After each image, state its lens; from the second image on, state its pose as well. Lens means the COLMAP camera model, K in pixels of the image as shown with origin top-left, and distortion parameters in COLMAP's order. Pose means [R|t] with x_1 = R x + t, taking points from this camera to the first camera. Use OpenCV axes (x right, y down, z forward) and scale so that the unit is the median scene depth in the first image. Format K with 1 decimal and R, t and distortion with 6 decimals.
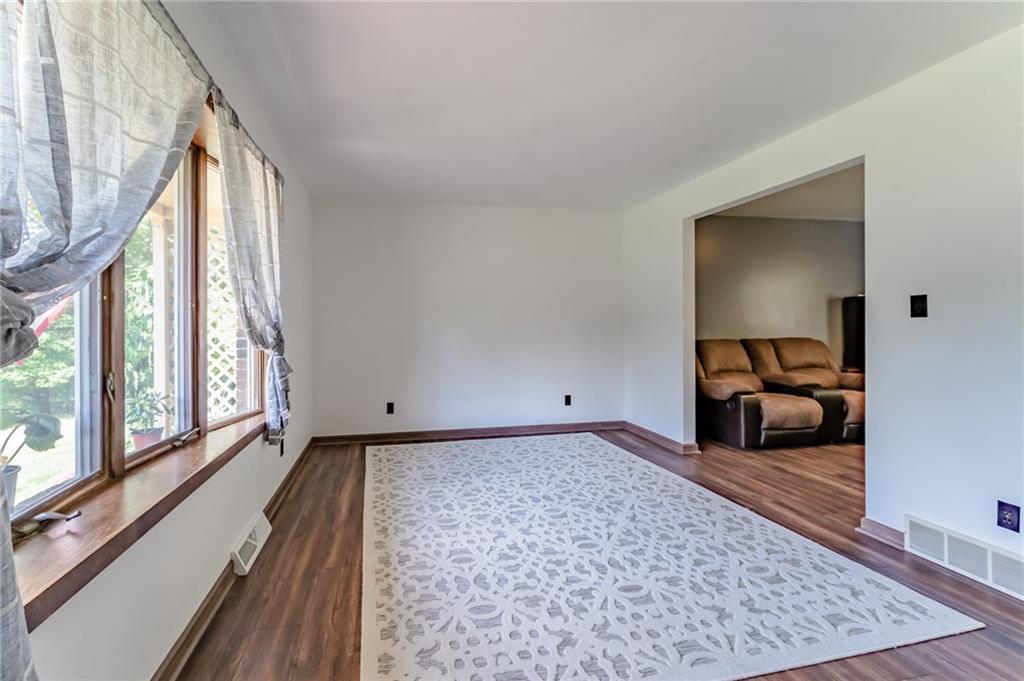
lens RADIAL K [[426.5, 0, 515.0], [0, 426.5, 319.6], [0, 0, 1]] dist [0.001024, -0.000098]
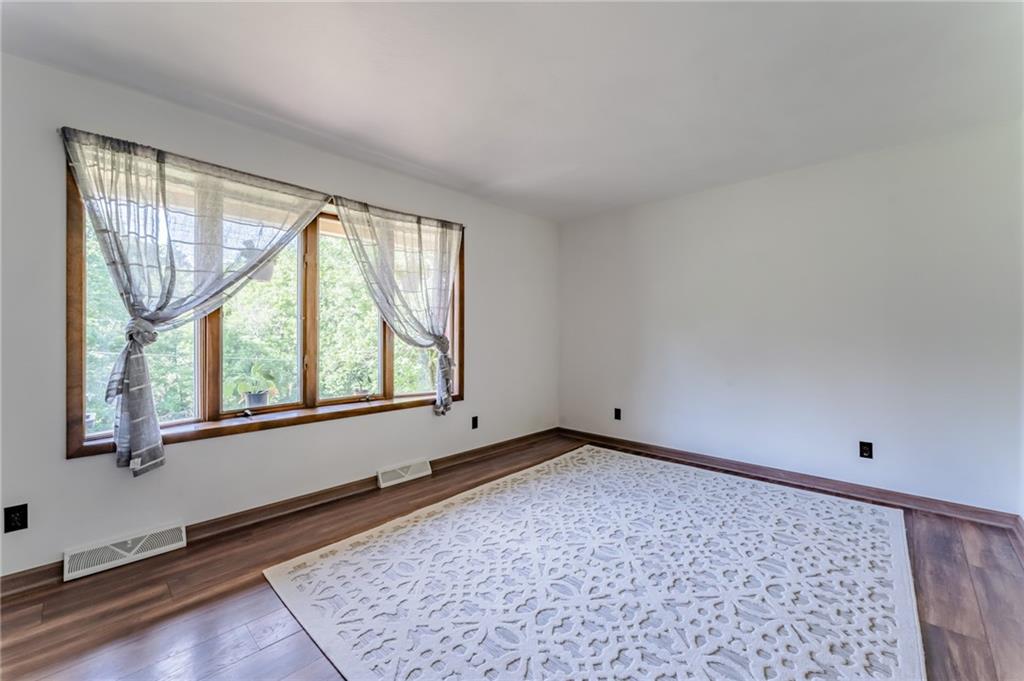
lens RADIAL K [[456.1, 0, 545.1], [0, 456.1, 324.8], [0, 0, 1]] dist [0.000679, -0.000243]
pose [[0.553664, -0.008917, -0.832693, 0.904092], [0.007070, 0.999957, -0.006007, 0.002615], [0.832710, -0.002561, 0.553703, 0.453874]]
